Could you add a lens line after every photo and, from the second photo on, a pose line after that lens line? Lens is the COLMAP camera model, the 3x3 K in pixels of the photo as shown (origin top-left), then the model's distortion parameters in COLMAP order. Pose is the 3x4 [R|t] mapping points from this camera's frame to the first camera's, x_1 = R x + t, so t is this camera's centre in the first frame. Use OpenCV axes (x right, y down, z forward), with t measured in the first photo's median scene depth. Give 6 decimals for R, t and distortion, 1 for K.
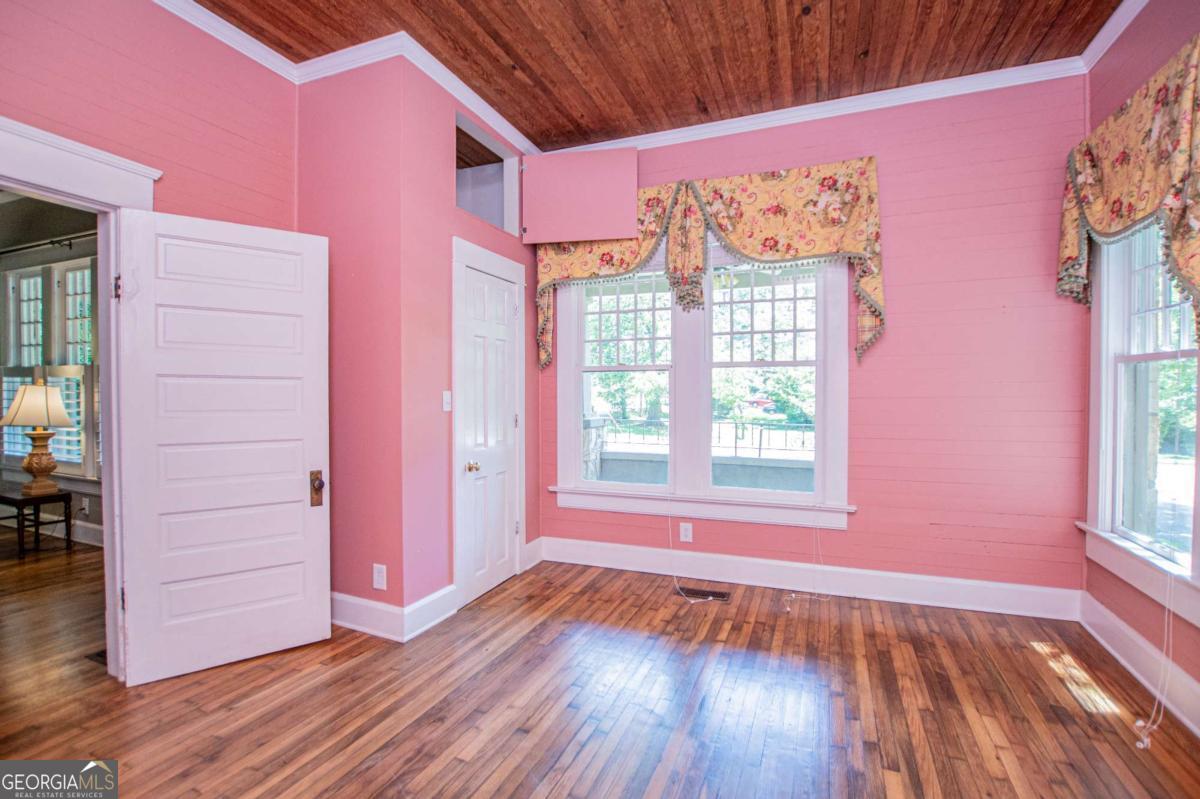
lens RADIAL K [[558.4, 0, 586.6], [0, 558.4, 403.3], [0, 0, 1]] dist [-0.028901, 0.000447]
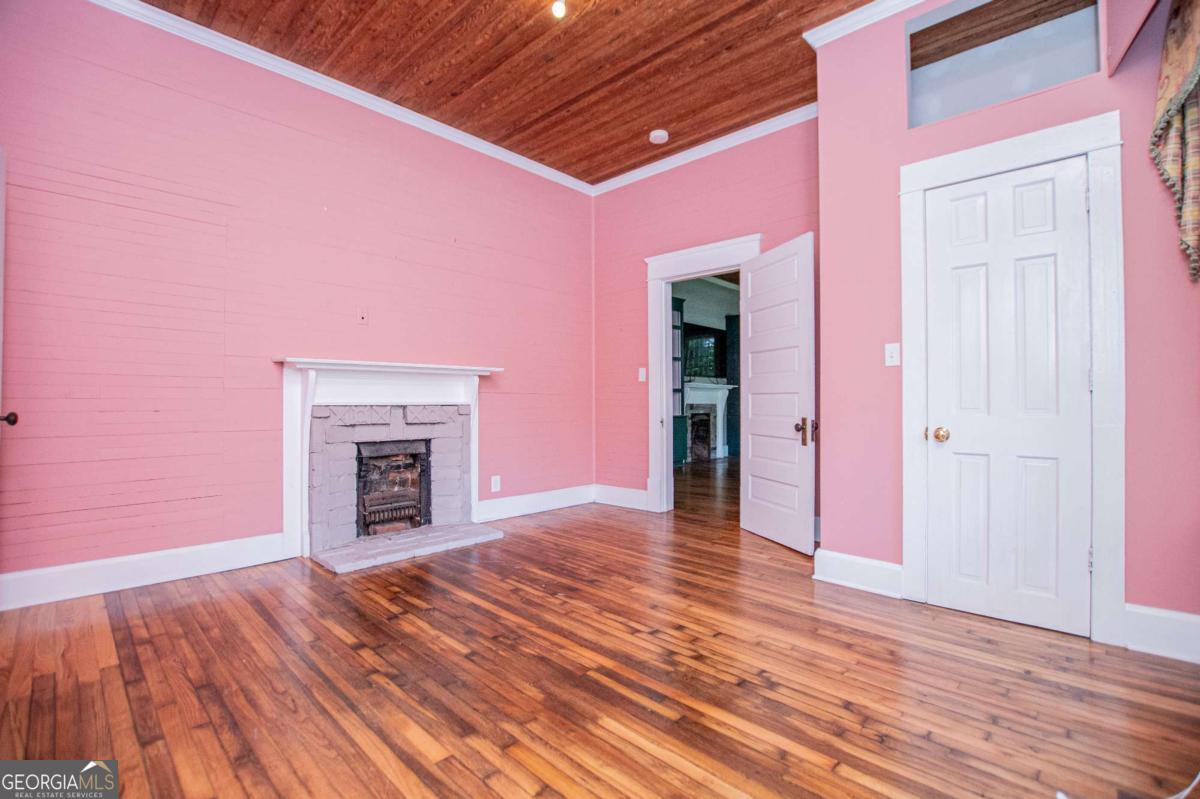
lens RADIAL K [[529.3, 0, 608.2], [0, 529.3, 399.9], [0, 0, 1]] dist [-0.025989, 0.000400]
pose [[-0.346089, -0.007688, -0.938170, 0.652969], [-0.021046, 0.999778, -0.000428, 0.073866], [0.937966, 0.019597, -0.346174, 0.807529]]
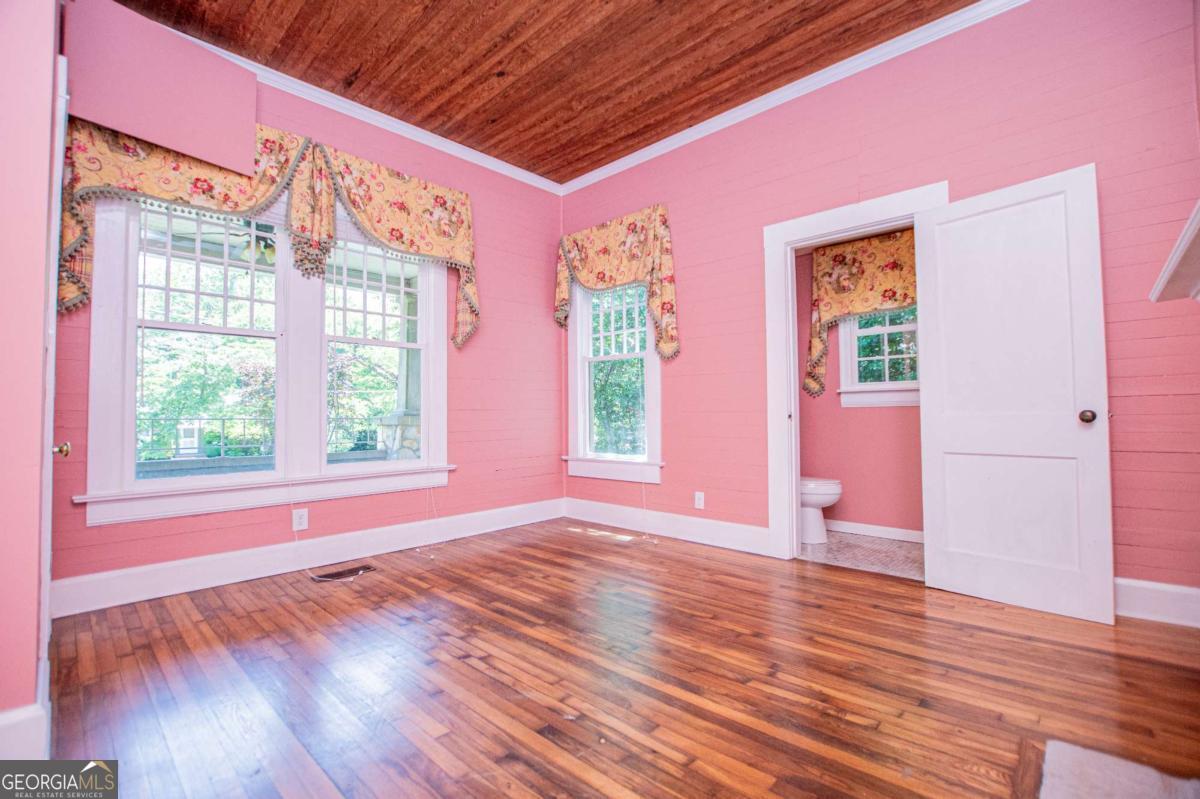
lens RADIAL K [[529.3, 0, 608.2], [0, 529.3, 399.9], [0, 0, 1]] dist [-0.025989, 0.000400]
pose [[0.341238, 0.026874, 0.939593, -0.509760], [0.030974, 0.998727, -0.039814, 0.098480], [-0.939467, 0.042689, 0.339971, 0.265332]]
